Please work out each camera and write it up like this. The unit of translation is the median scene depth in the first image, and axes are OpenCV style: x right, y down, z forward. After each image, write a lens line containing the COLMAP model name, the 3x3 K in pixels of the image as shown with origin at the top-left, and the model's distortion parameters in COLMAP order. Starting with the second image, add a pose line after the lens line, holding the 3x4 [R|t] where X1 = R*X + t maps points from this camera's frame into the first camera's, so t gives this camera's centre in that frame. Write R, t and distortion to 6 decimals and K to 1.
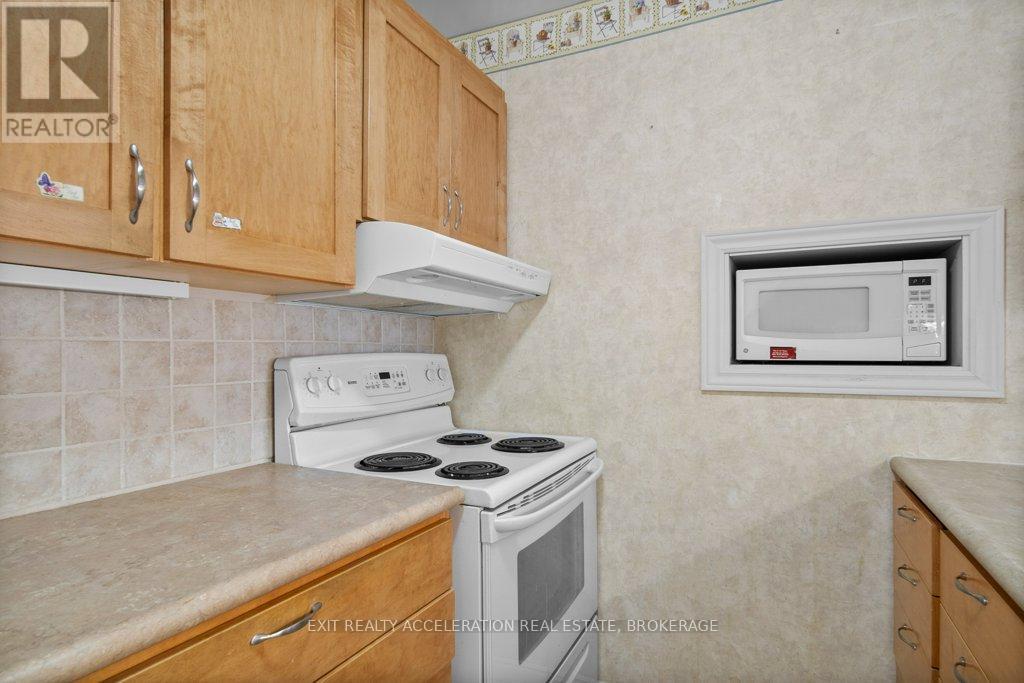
lens RADIAL K [[565.2, 0, 512.6], [0, 565.2, 350.4], [0, 0, 1]] dist [-0.003413, -0.002236]
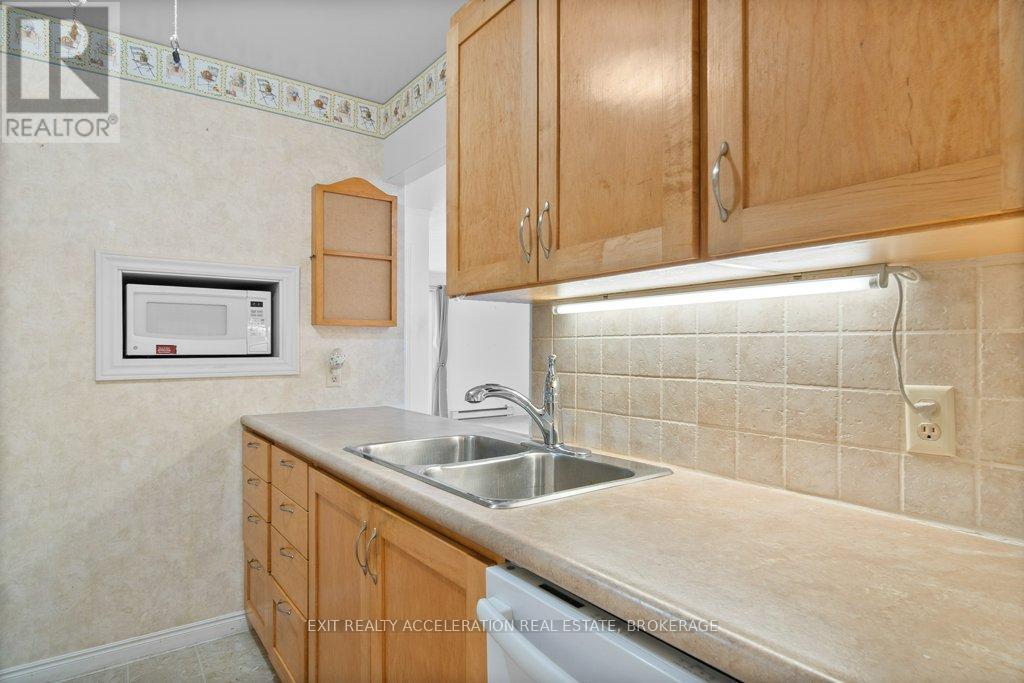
lens RADIAL K [[565.2, 0, 511.9], [0, 565.2, 349.8], [0, 0, 1]] dist [-0.003413, -0.002236]
pose [[0.473831, -0.002473, 0.880612, -0.348111], [-0.000443, 0.999995, 0.003046, 0.000459], [-0.880616, -0.001834, 0.473828, -0.400080]]
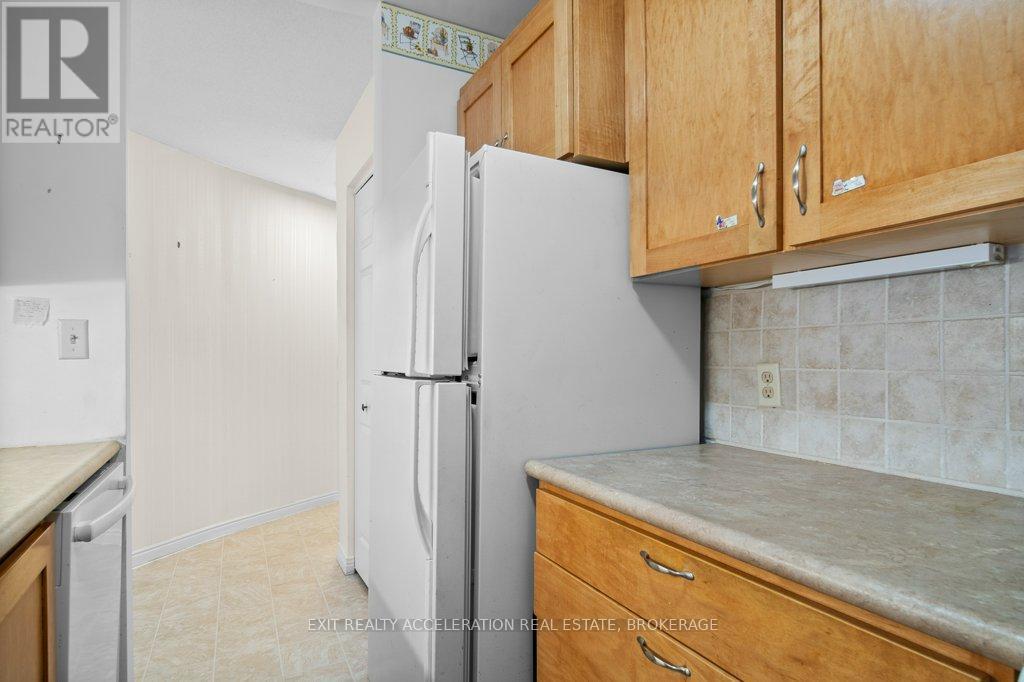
lens RADIAL K [[565.2, 0, 516.5], [0, 565.2, 356.8], [0, 0, 1]] dist [-0.003413, -0.002236]
pose [[-0.600621, 0.001039, -0.799533, 0.321270], [0.001903, 0.999998, -0.000131, 0.028535], [0.799532, -0.001600, -0.600622, 0.668176]]
